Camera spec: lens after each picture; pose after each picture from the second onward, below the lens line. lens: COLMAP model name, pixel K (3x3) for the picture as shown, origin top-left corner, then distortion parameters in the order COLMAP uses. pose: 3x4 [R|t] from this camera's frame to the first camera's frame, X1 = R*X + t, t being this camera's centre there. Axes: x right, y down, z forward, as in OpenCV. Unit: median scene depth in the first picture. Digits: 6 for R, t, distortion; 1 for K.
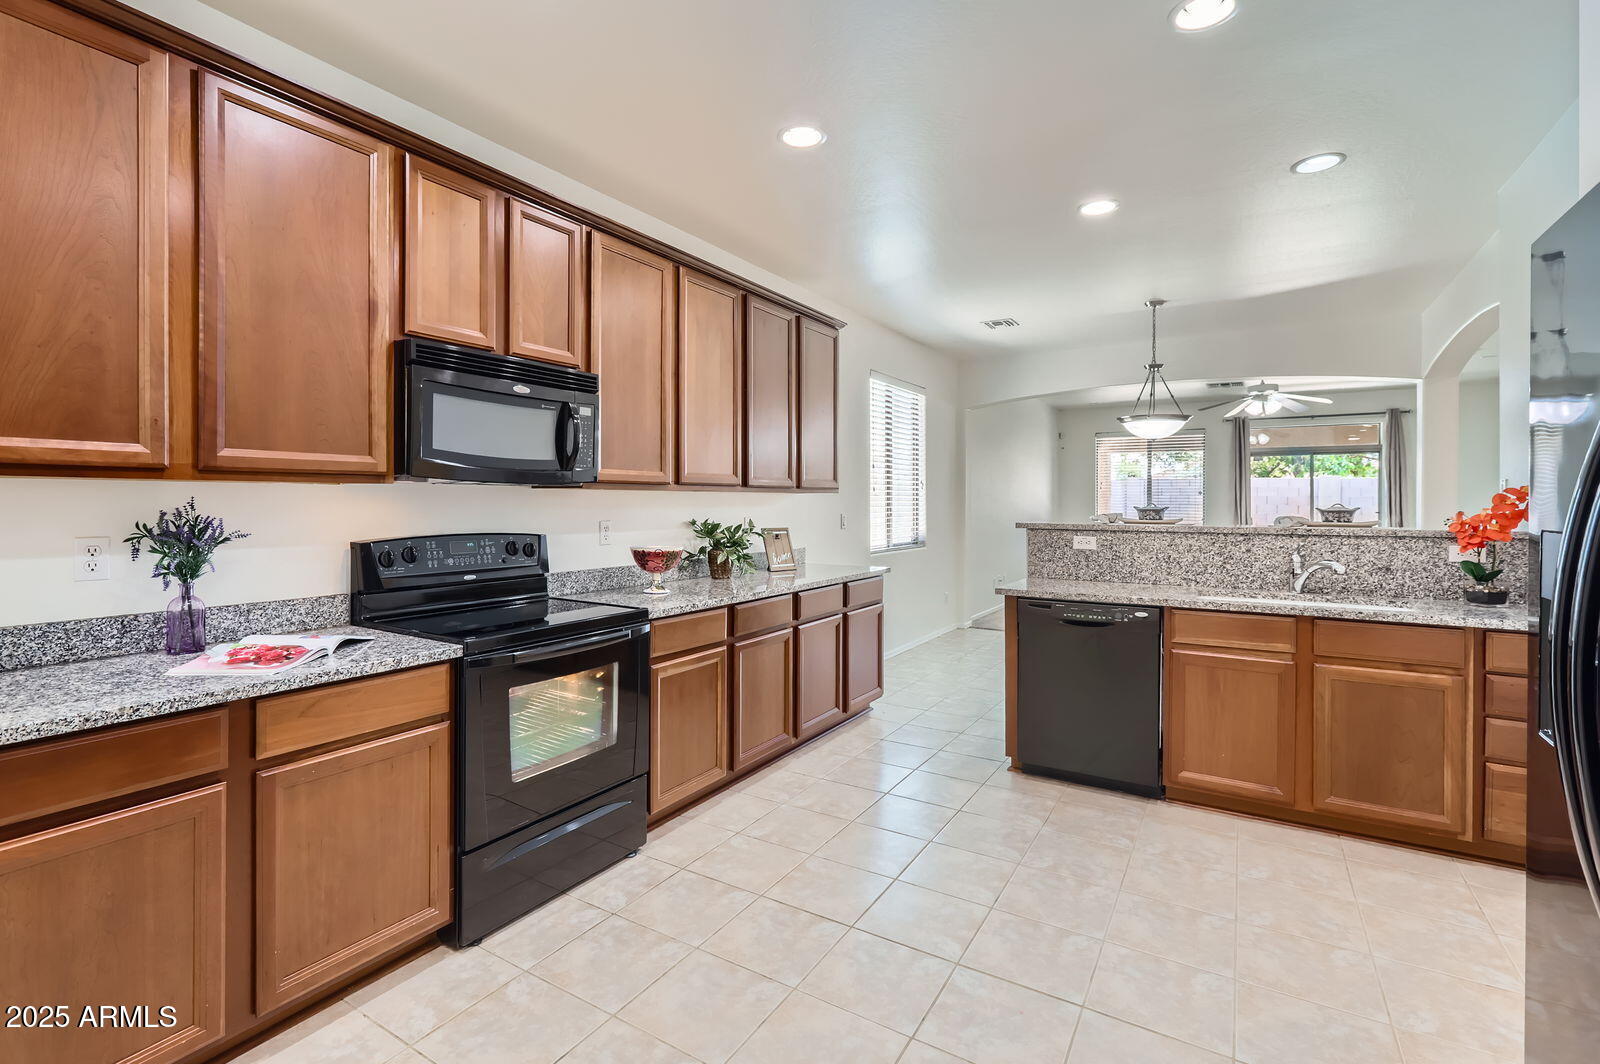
lens RADIAL K [[725.7, 0, 777.7], [0, 725.7, 505.1], [0, 0, 1]] dist [-0.005176, -0.000134]
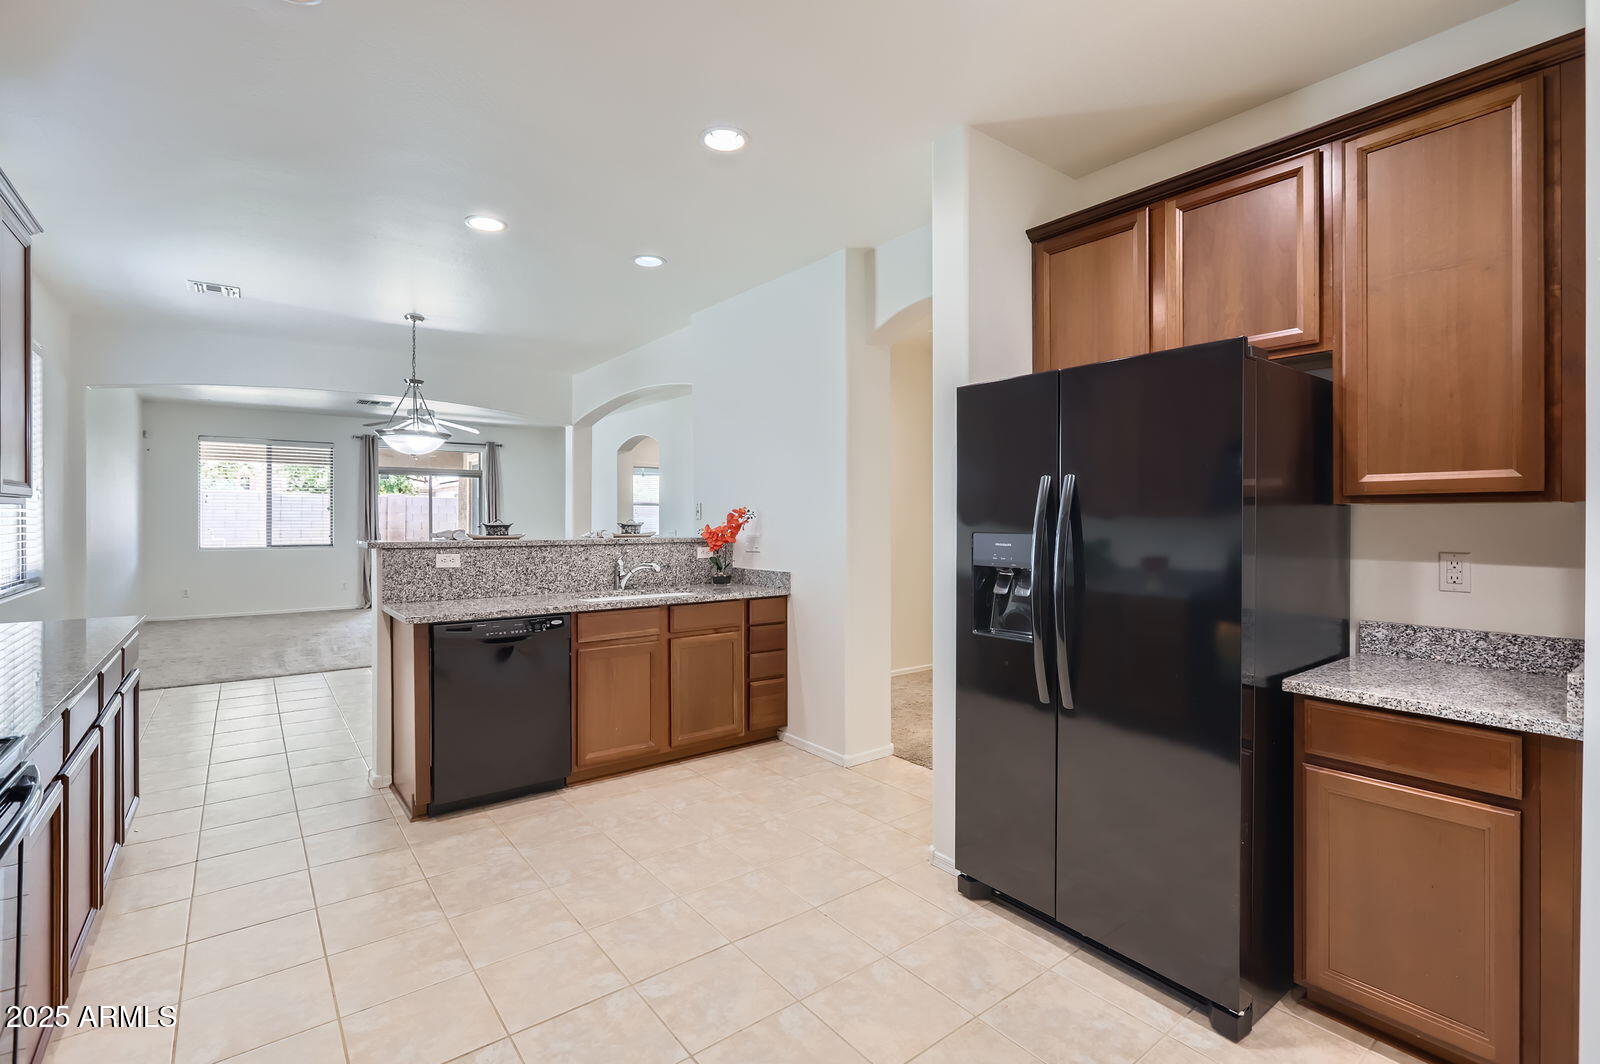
lens RADIAL K [[725.7, 0, 792.4], [0, 725.7, 522.8], [0, 0, 1]] dist [-0.005176, -0.000134]
pose [[0.349378, -0.006571, 0.936959, -0.396215], [0.004283, 0.999976, 0.005416, -0.002373], [-0.936972, 0.002121, 0.349398, 0.294481]]
